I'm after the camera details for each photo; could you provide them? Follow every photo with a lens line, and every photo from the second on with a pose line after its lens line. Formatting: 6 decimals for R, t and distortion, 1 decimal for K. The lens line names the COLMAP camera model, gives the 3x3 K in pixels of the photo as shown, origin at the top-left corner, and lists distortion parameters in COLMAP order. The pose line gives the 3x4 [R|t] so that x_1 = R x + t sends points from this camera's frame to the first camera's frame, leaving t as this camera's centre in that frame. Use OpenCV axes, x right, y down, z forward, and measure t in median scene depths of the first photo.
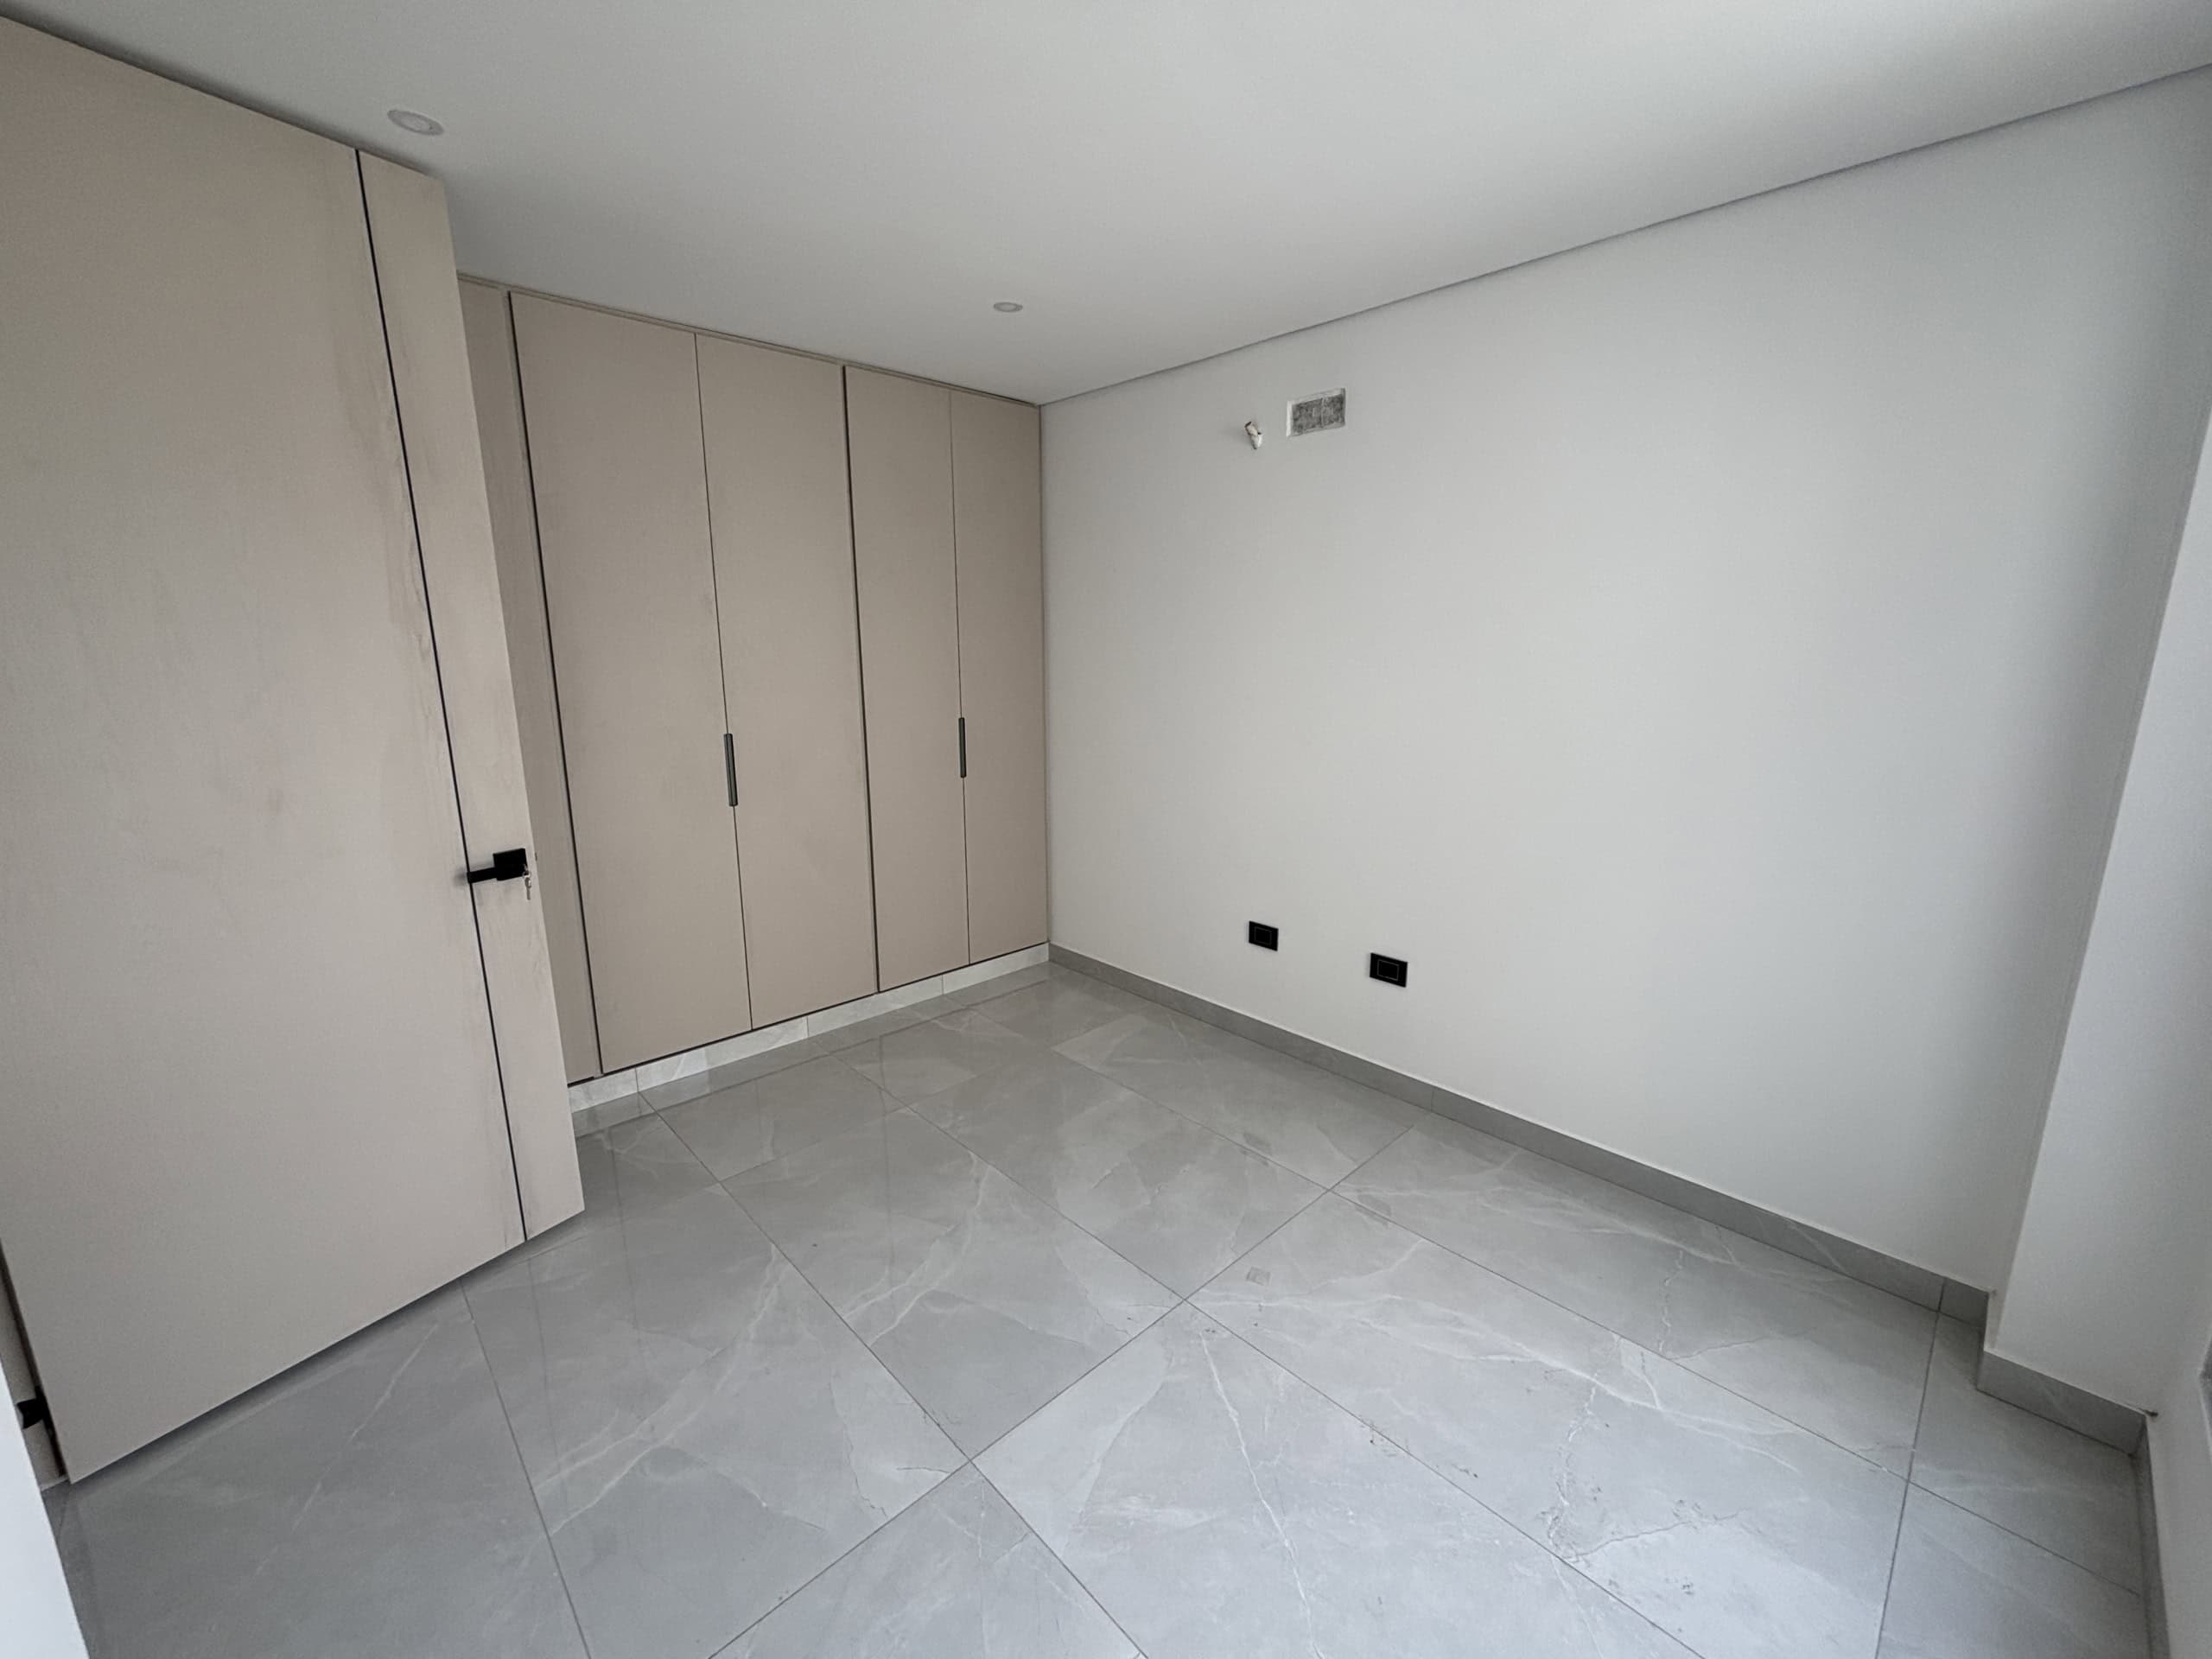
lens RADIAL K [[892.8, 0, 1105.3], [0, 892.8, 823.1], [0, 0, 1]] dist [0.001002, -0.000123]
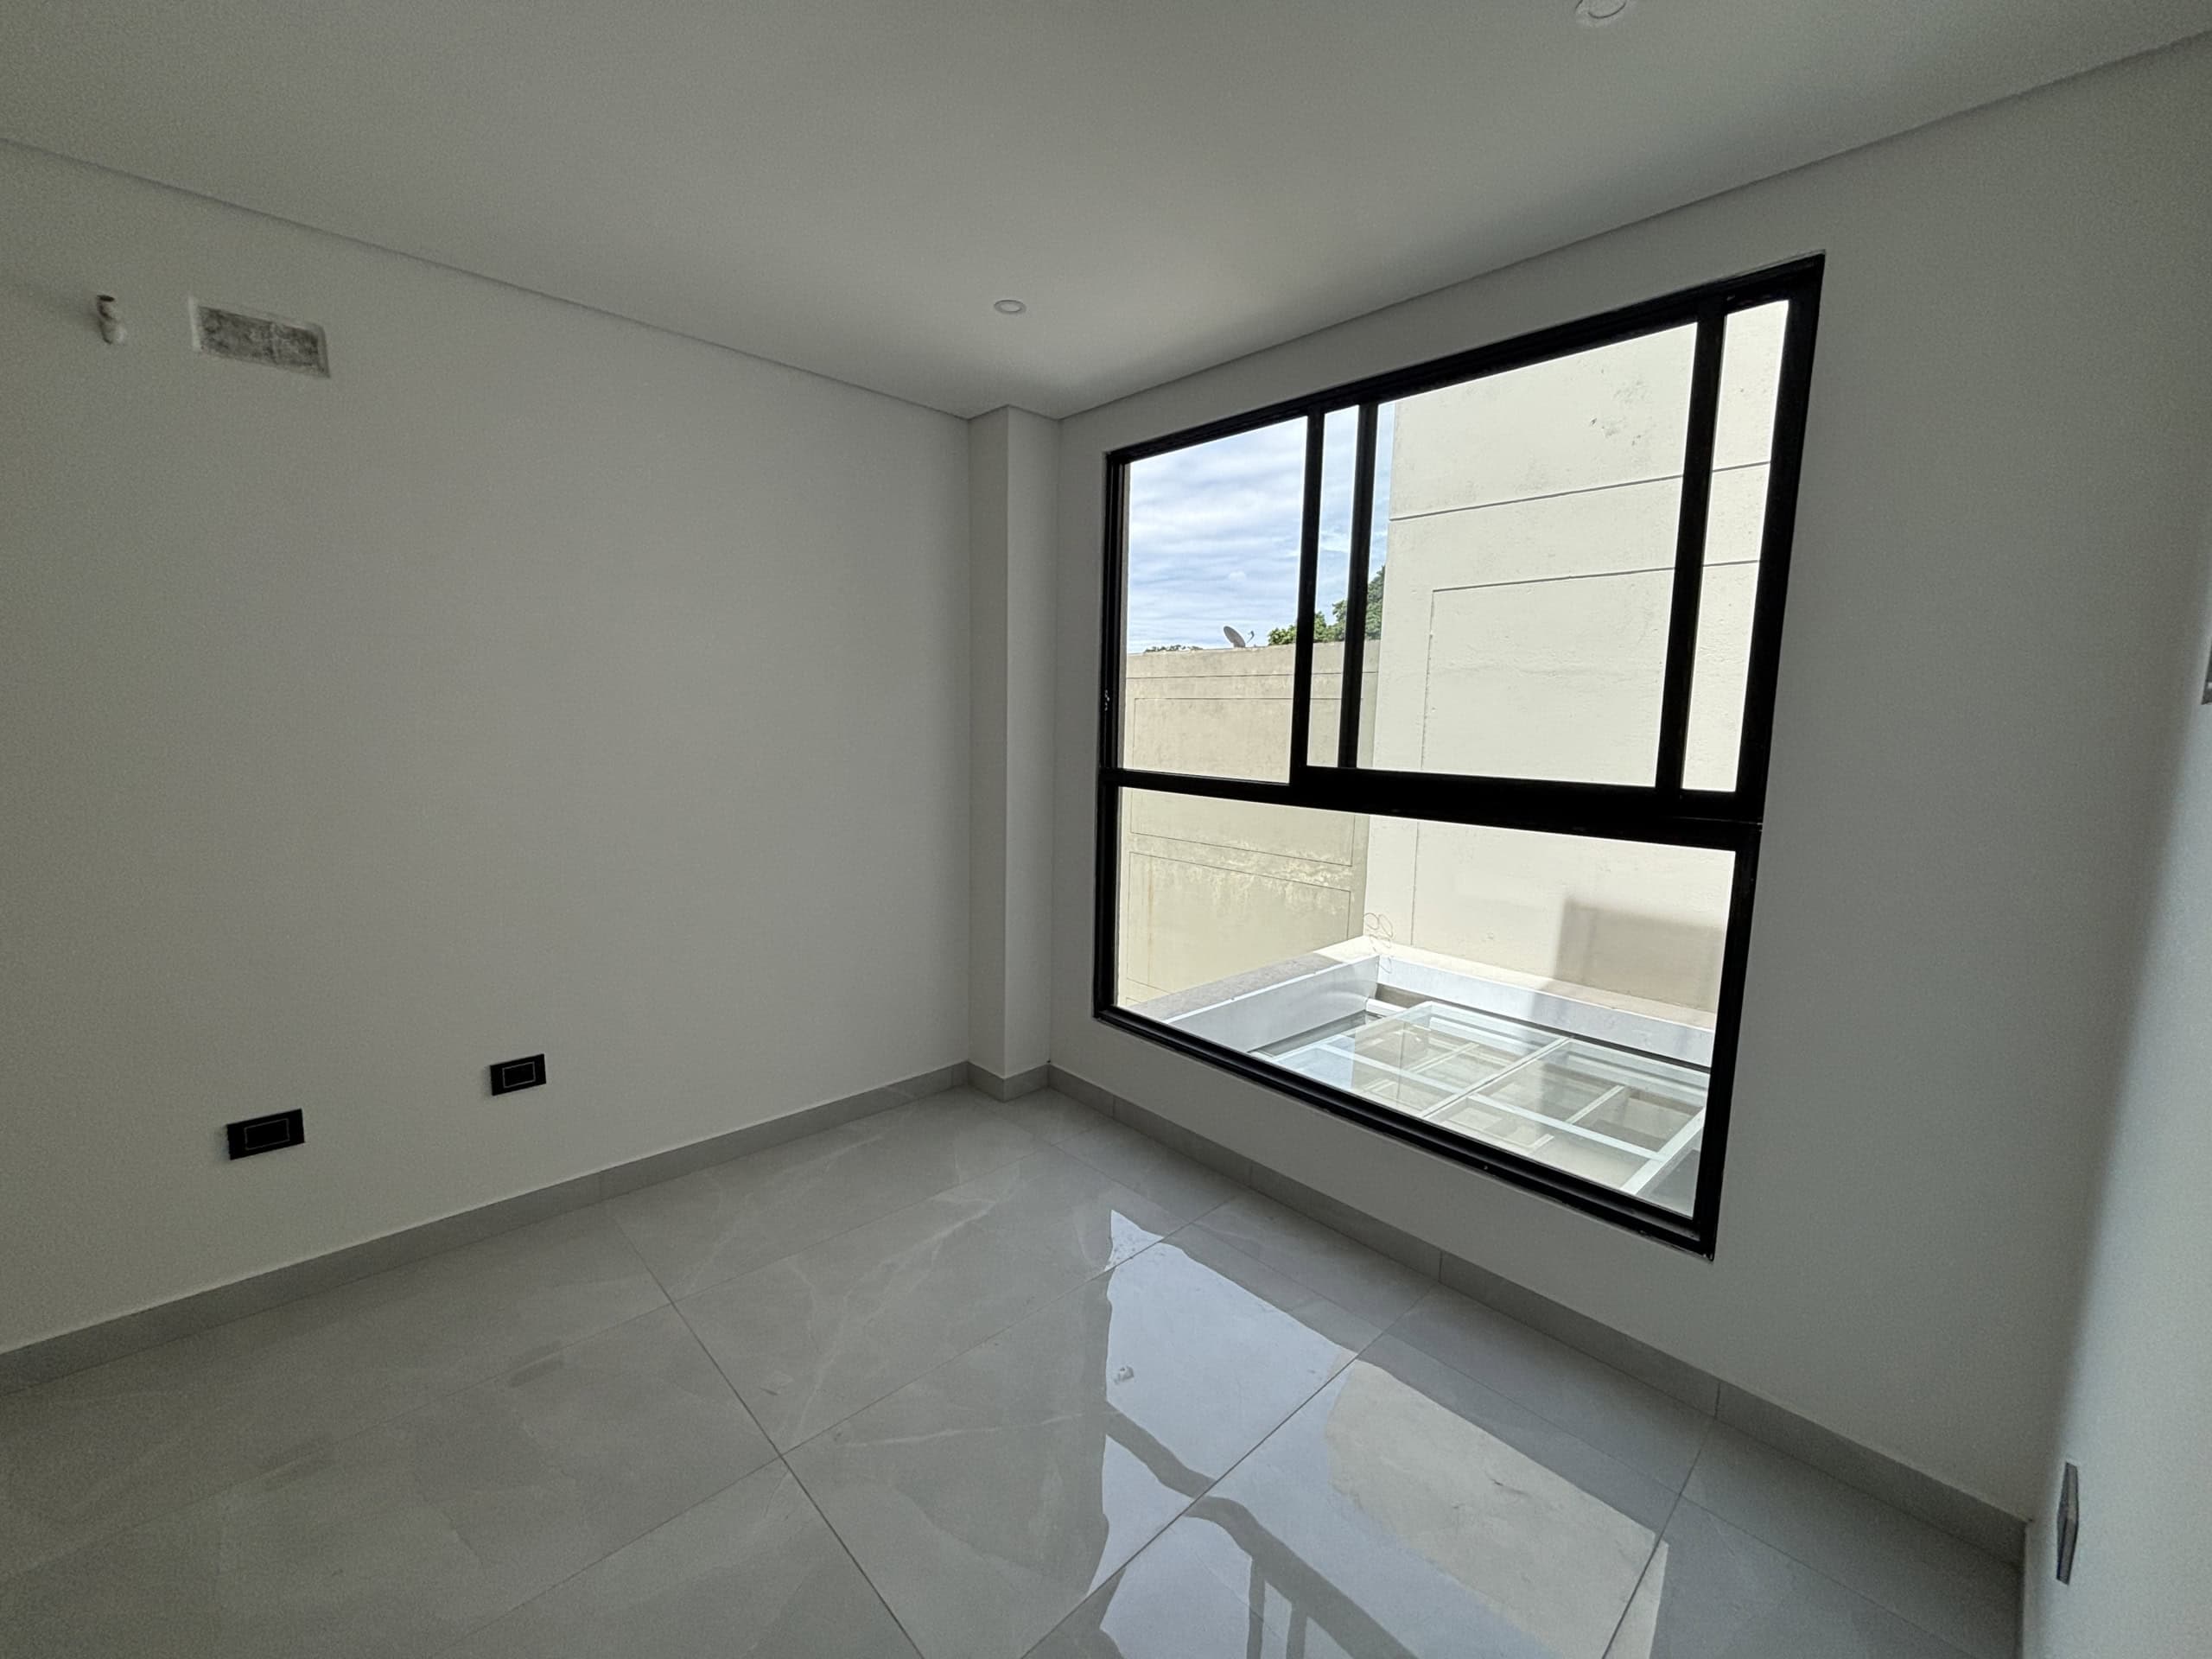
lens RADIAL K [[892.8, 0, 1105.3], [0, 892.8, 823.1], [0, 0, 1]] dist [0.001002, -0.000123]
pose [[0.007375, -0.124068, 0.992246, -0.588608], [0.181441, 0.975968, 0.120684, -0.079318], [-0.983374, 0.179144, 0.029709, 0.508329]]
